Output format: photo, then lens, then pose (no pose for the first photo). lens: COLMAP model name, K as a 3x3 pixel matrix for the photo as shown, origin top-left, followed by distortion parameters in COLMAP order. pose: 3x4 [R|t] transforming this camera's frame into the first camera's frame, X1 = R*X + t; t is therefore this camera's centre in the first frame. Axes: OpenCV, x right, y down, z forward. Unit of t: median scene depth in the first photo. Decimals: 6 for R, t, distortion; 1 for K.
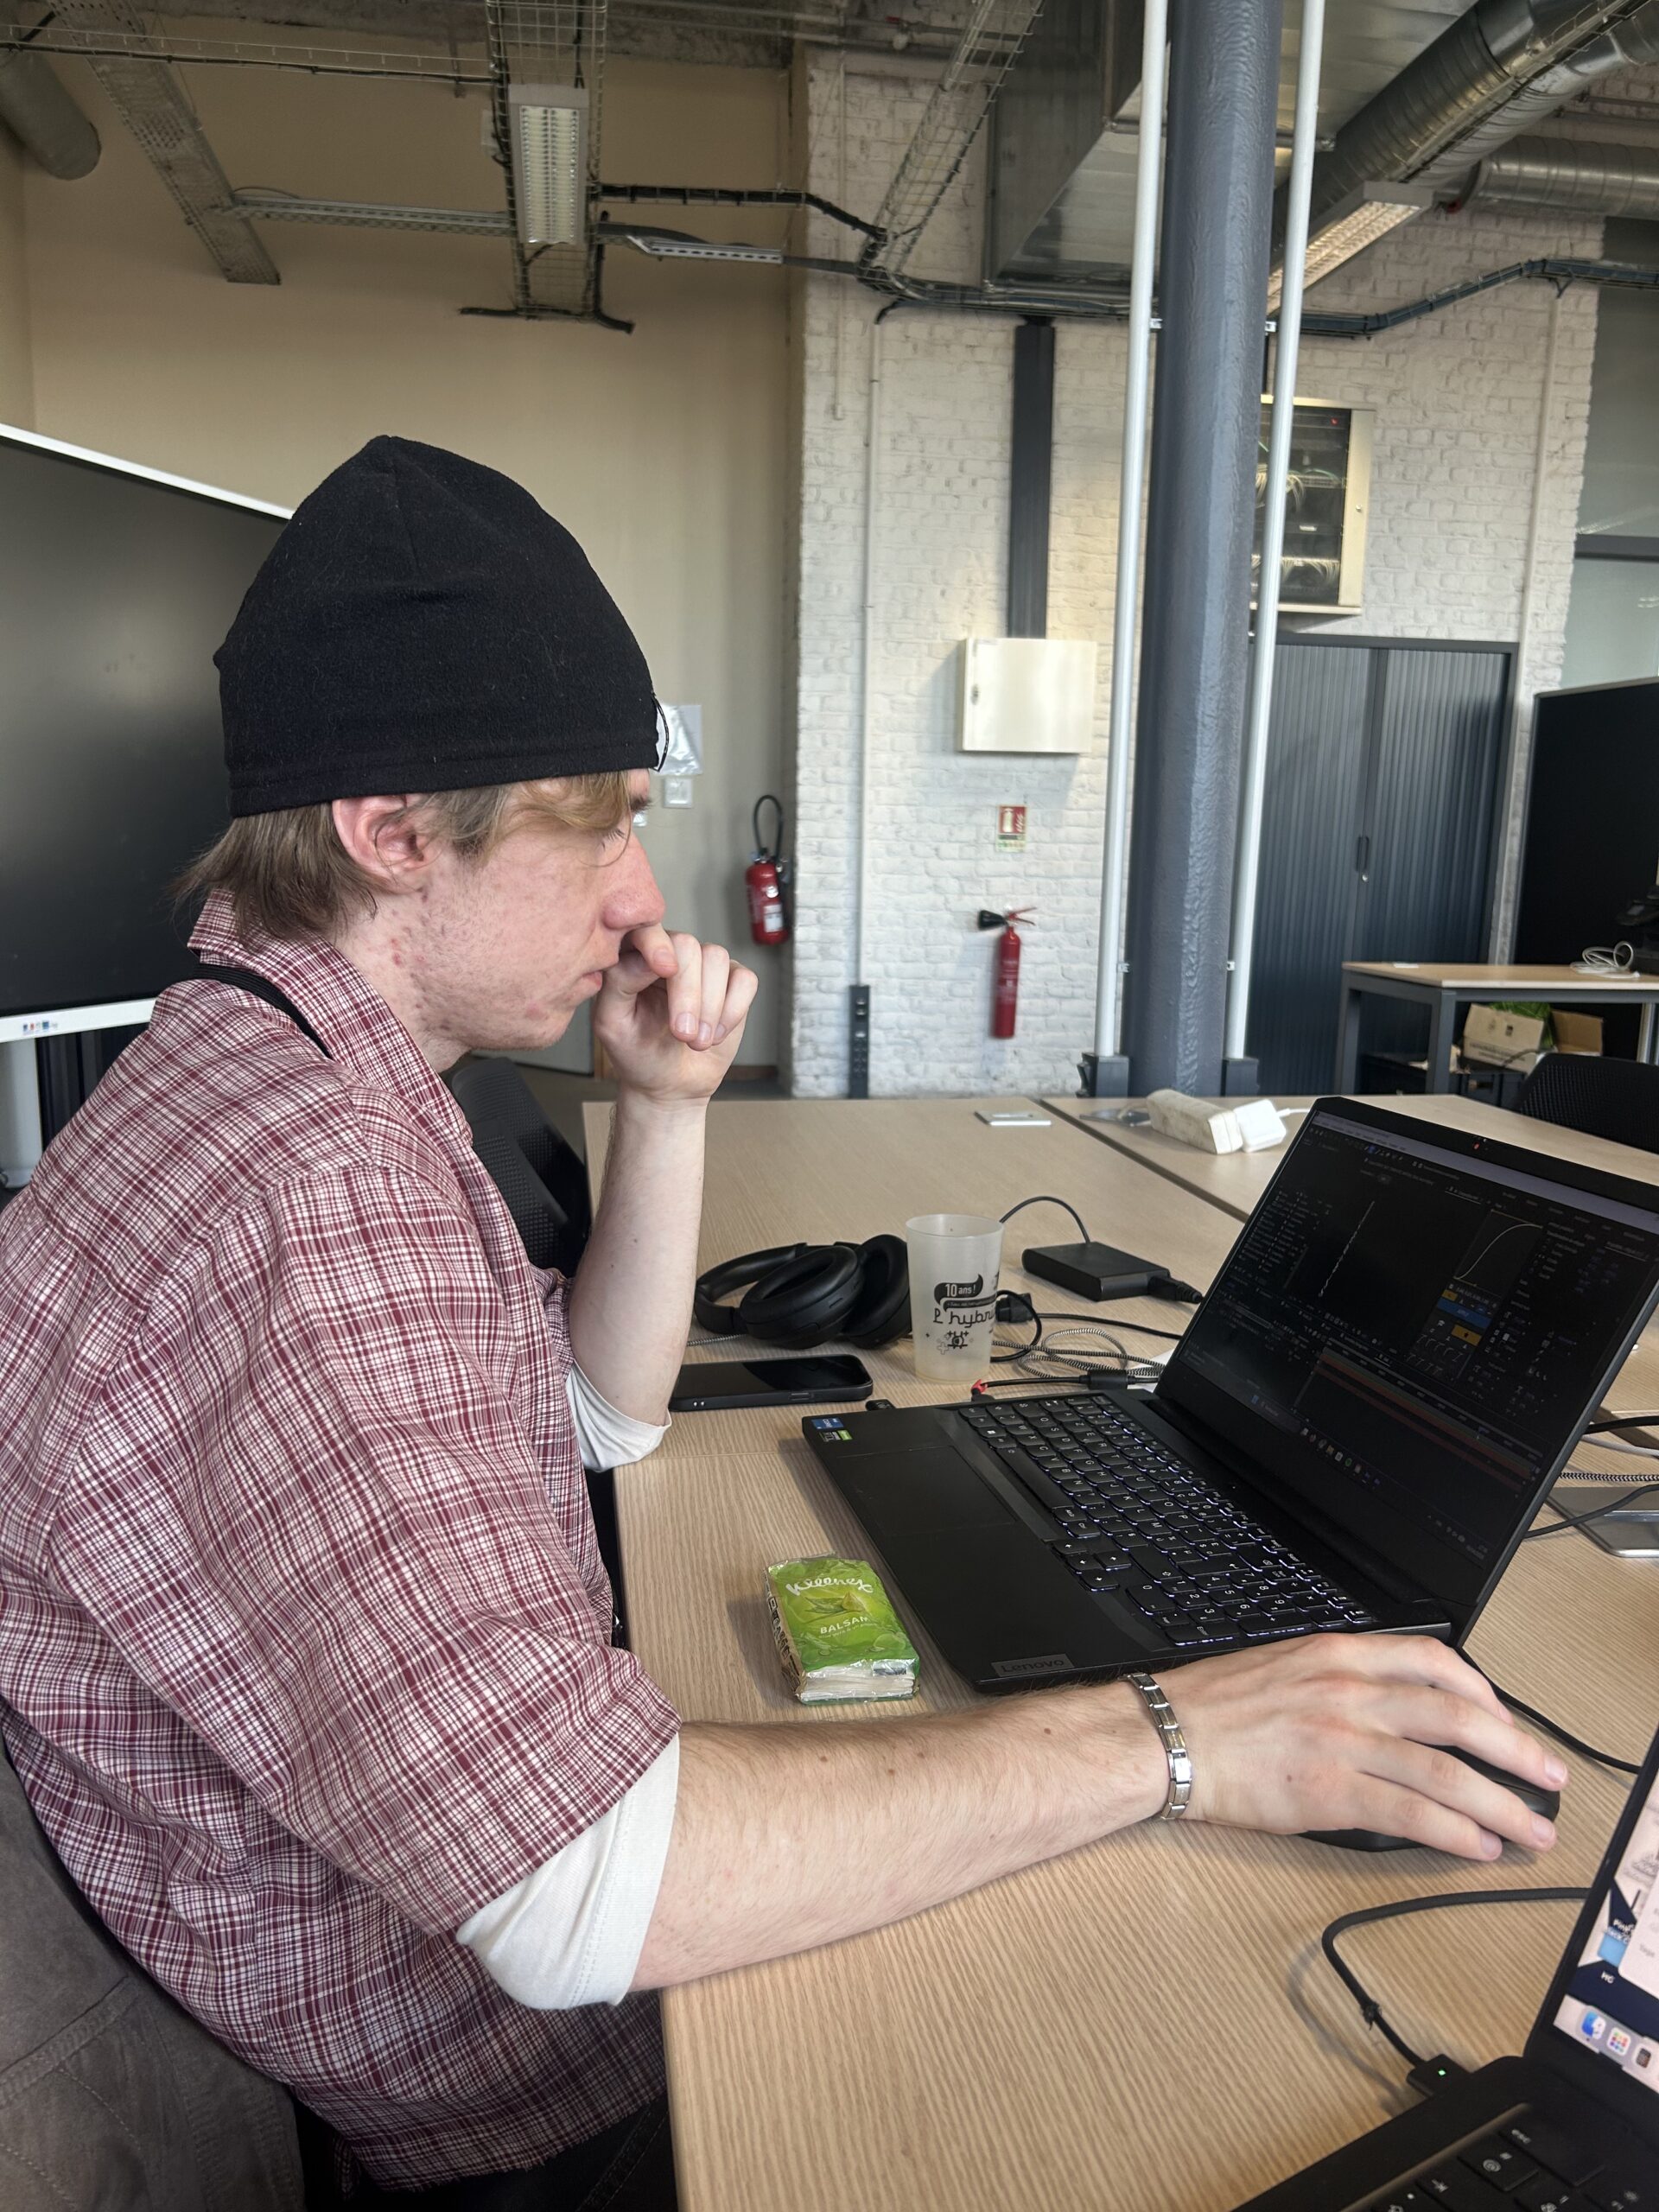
lens RADIAL K [[1667.3, 0, 825.9], [0, 1667.3, 1135.6], [0, 0, 1]] dist [0.035961, -0.044718]
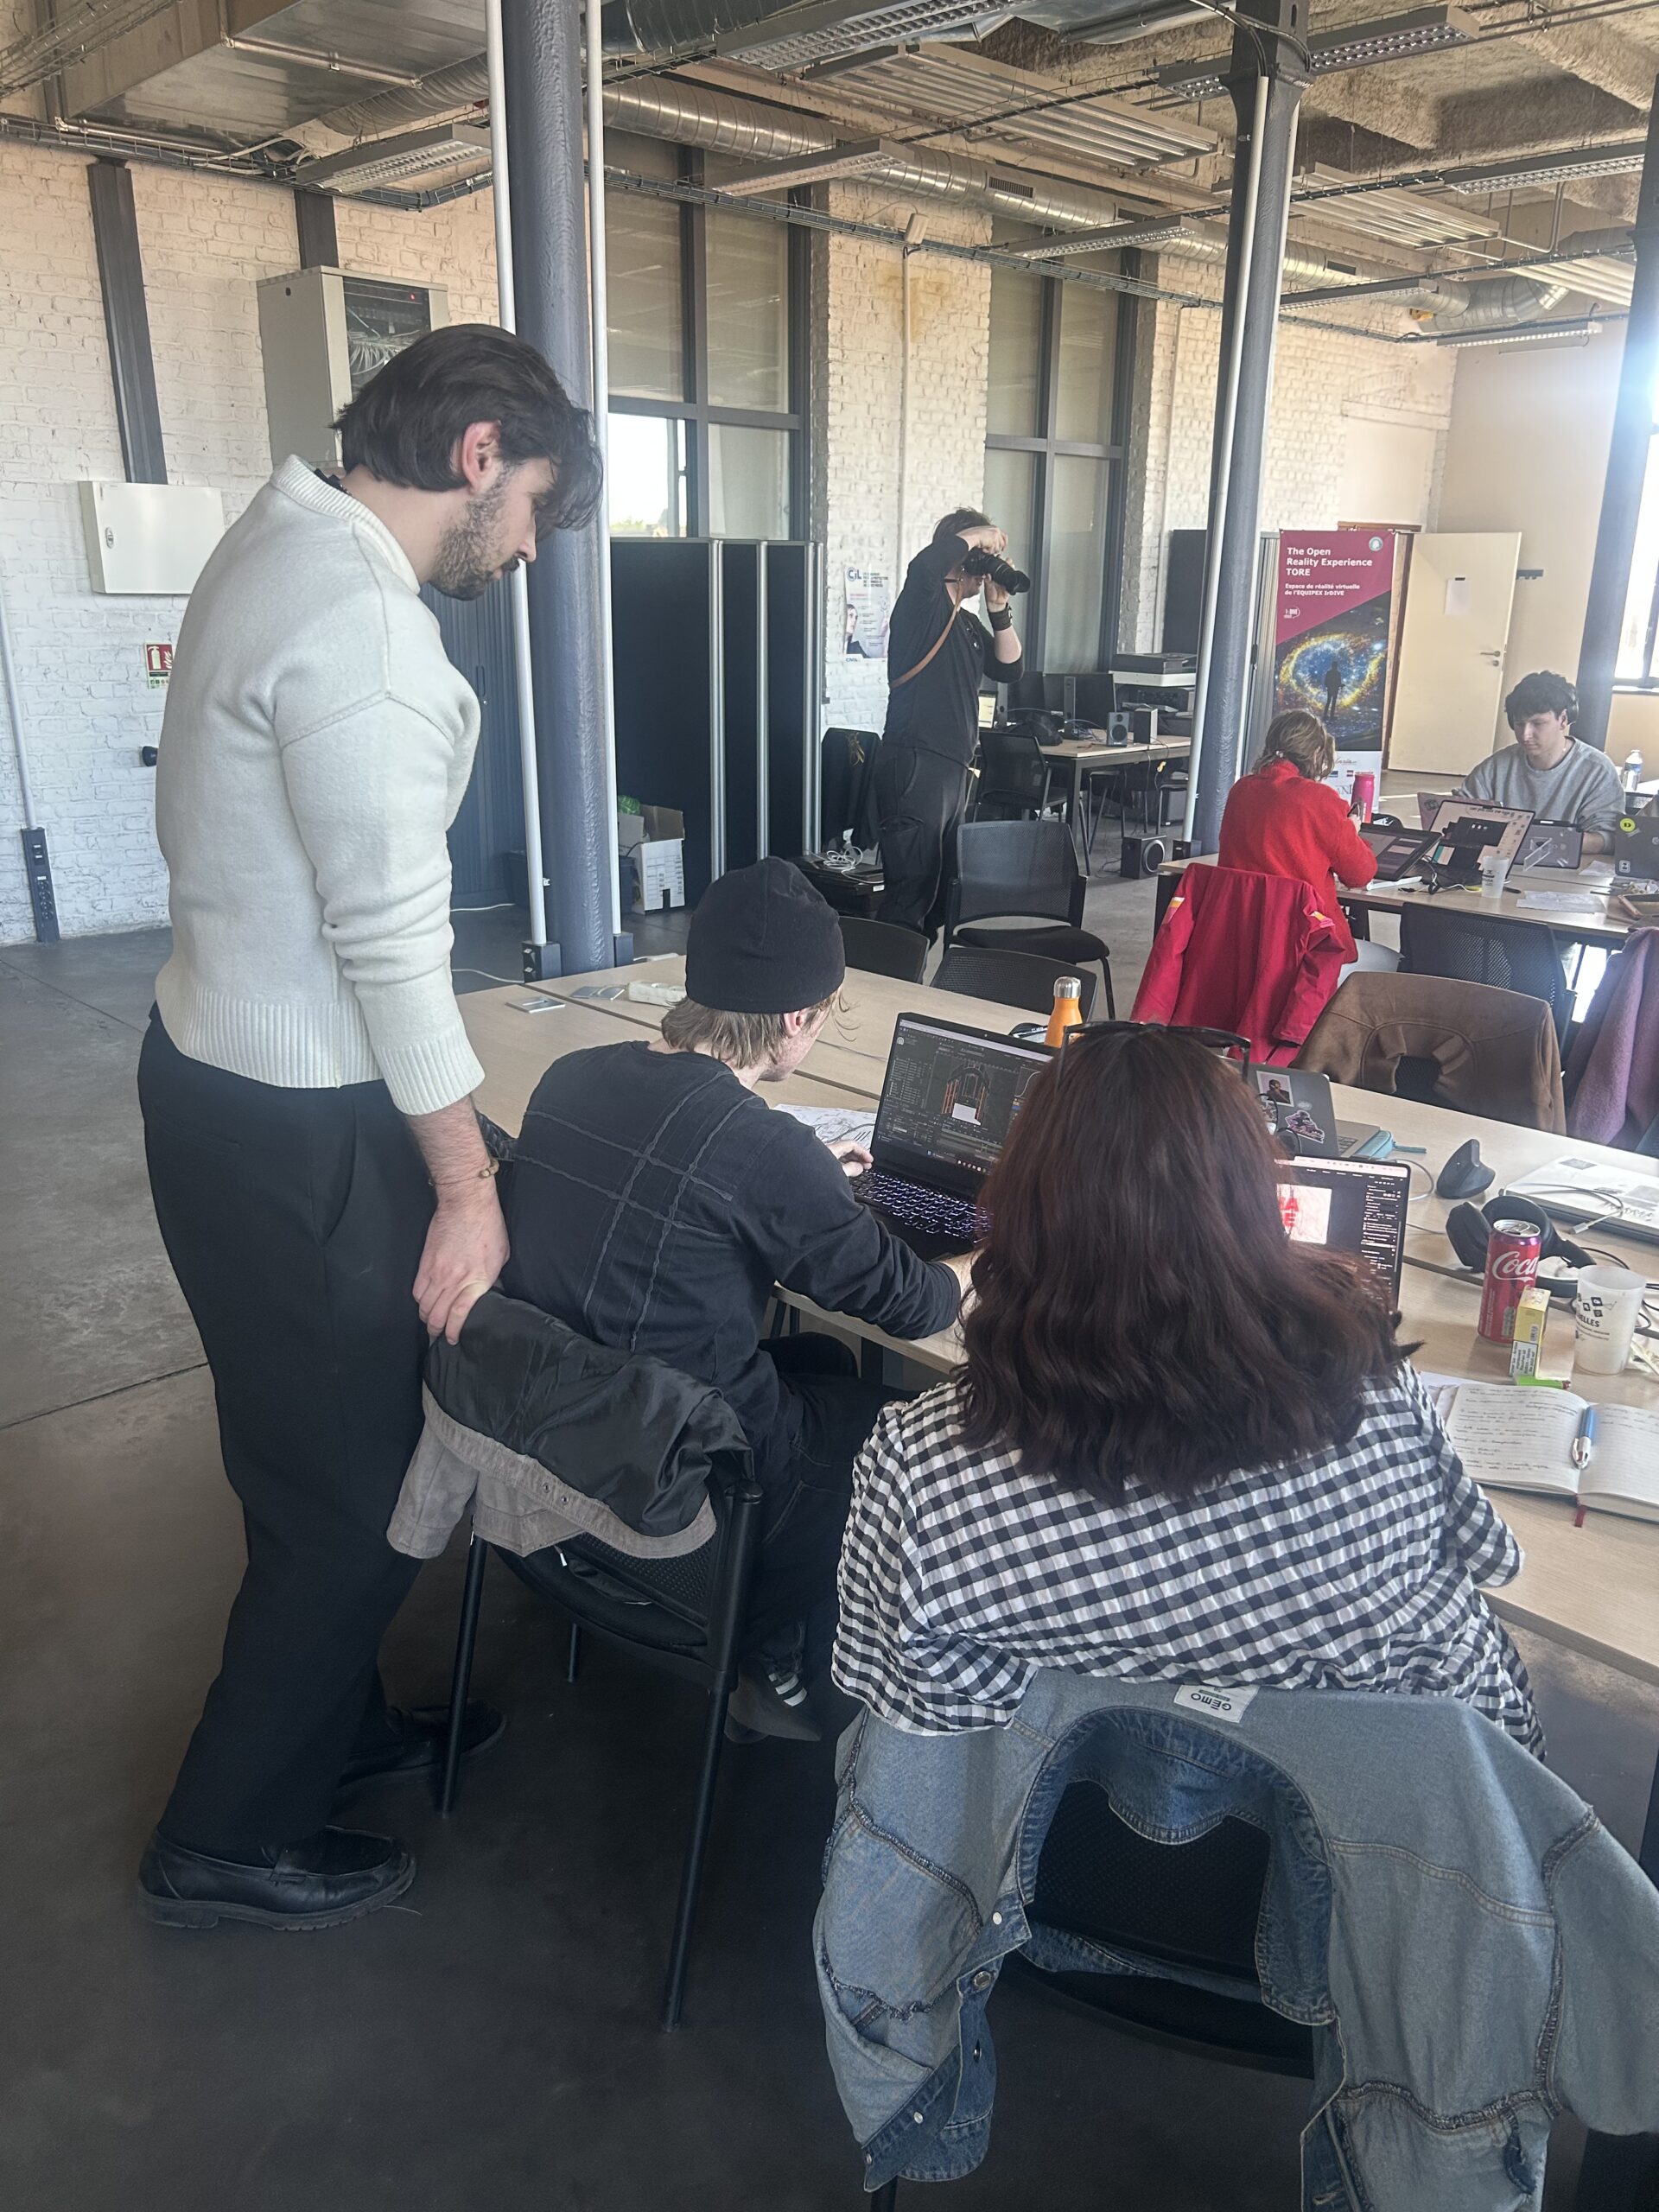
lens RADIAL K [[1667.3, 0, 852.5], [0, 1667.3, 1153.9], [0, 0, 1]] dist [0.035961, -0.044718]
pose [[0.813941, -0.199676, 0.545554, -0.181768], [0.105187, 0.974209, 0.199632, -0.052386], [-0.571345, -0.105103, 0.813952, -0.150810]]
